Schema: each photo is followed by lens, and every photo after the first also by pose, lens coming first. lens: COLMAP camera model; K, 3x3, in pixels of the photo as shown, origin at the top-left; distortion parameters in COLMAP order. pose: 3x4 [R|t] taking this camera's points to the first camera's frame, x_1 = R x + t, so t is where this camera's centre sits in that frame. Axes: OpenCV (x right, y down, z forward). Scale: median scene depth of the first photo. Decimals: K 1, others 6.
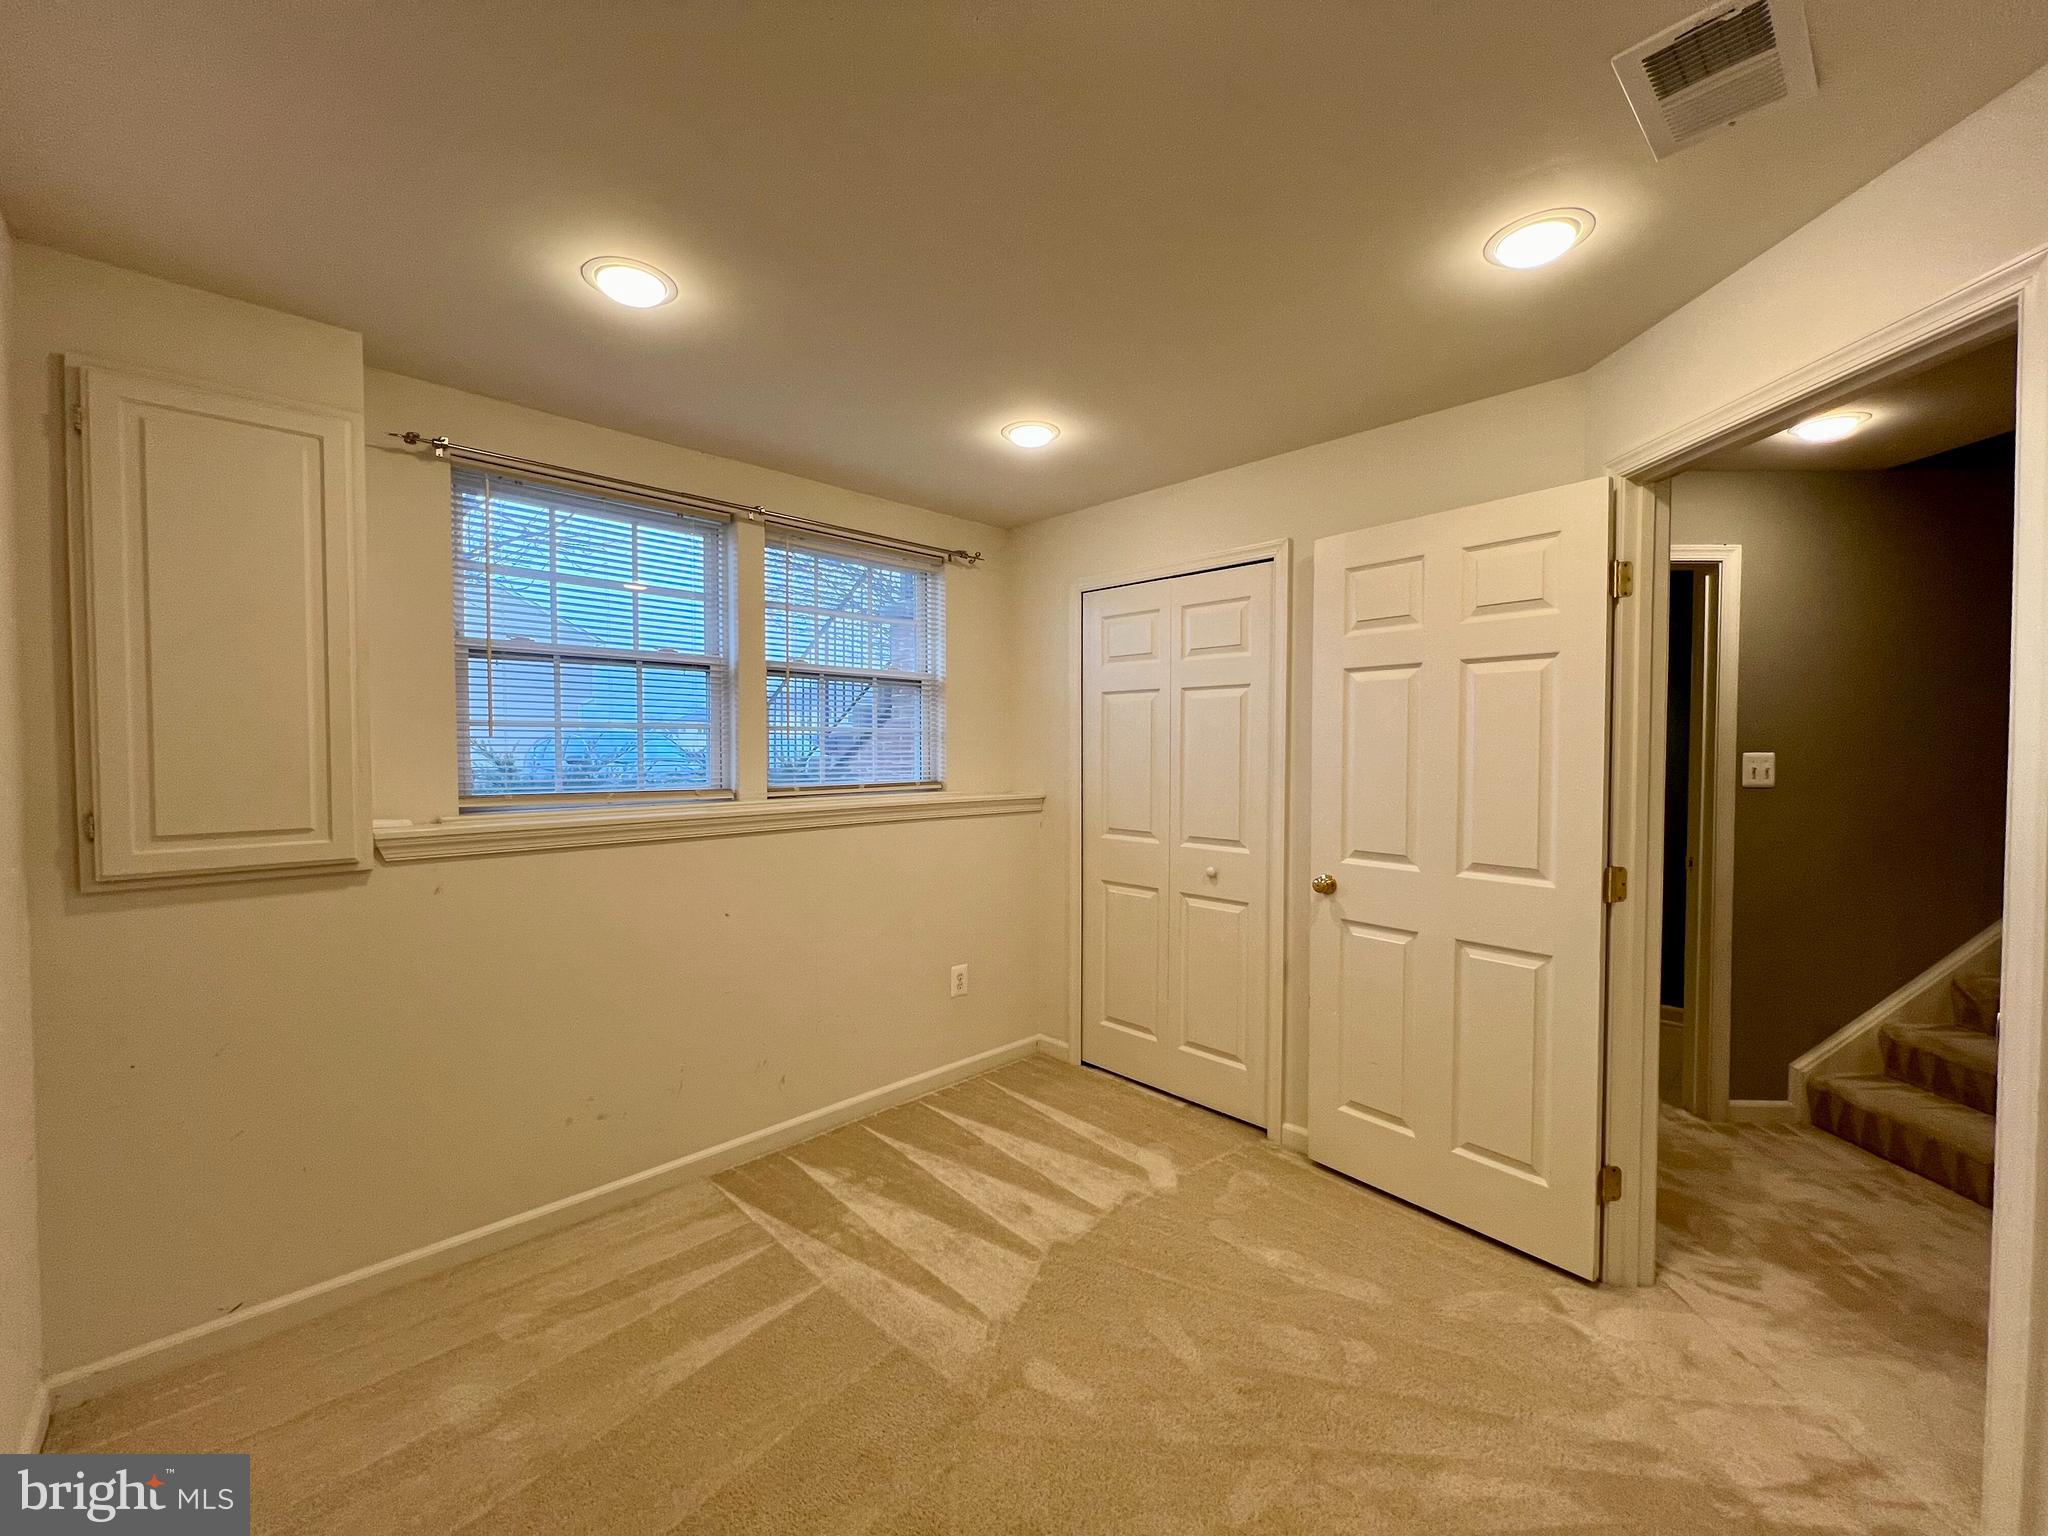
lens RADIAL K [[824.0, 0, 1010.7], [0, 824.0, 772.4], [0, 0, 1]] dist [0.001084, 0.000297]
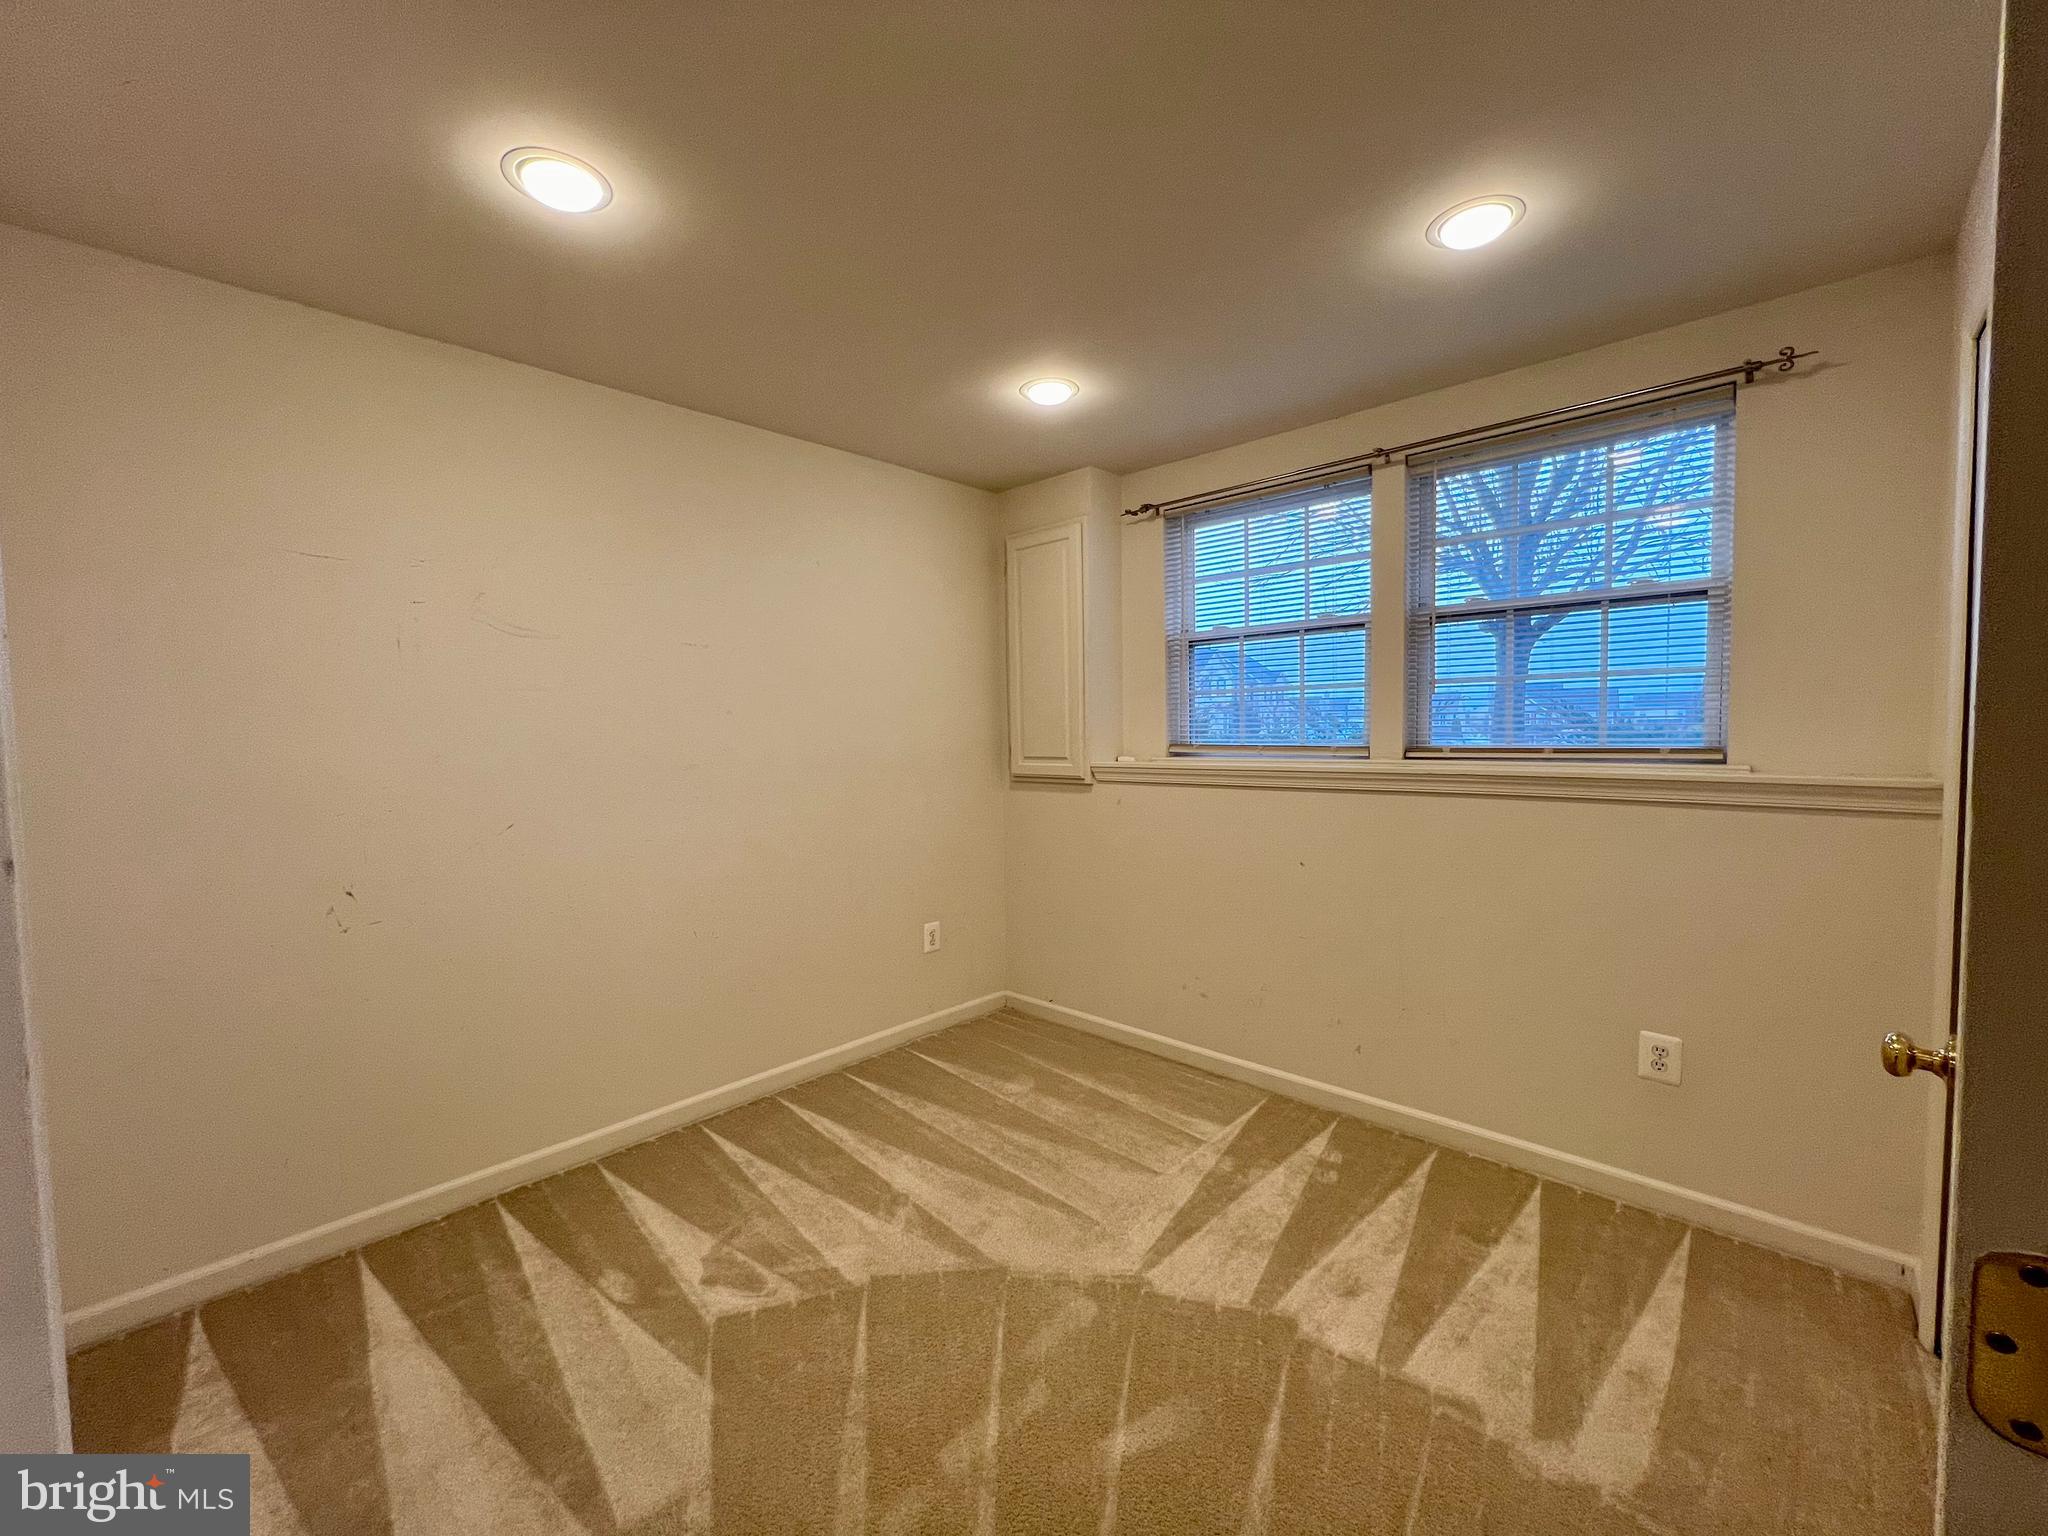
lens RADIAL K [[824.0, 0, 1012.1], [0, 824.0, 761.1], [0, 0, 1]] dist [0.001084, 0.000297]
pose [[0.039404, 0.050508, -0.997946, 0.681807], [-0.006089, 0.998715, 0.050306, -0.010181], [0.999205, 0.004094, 0.039661, 0.578163]]
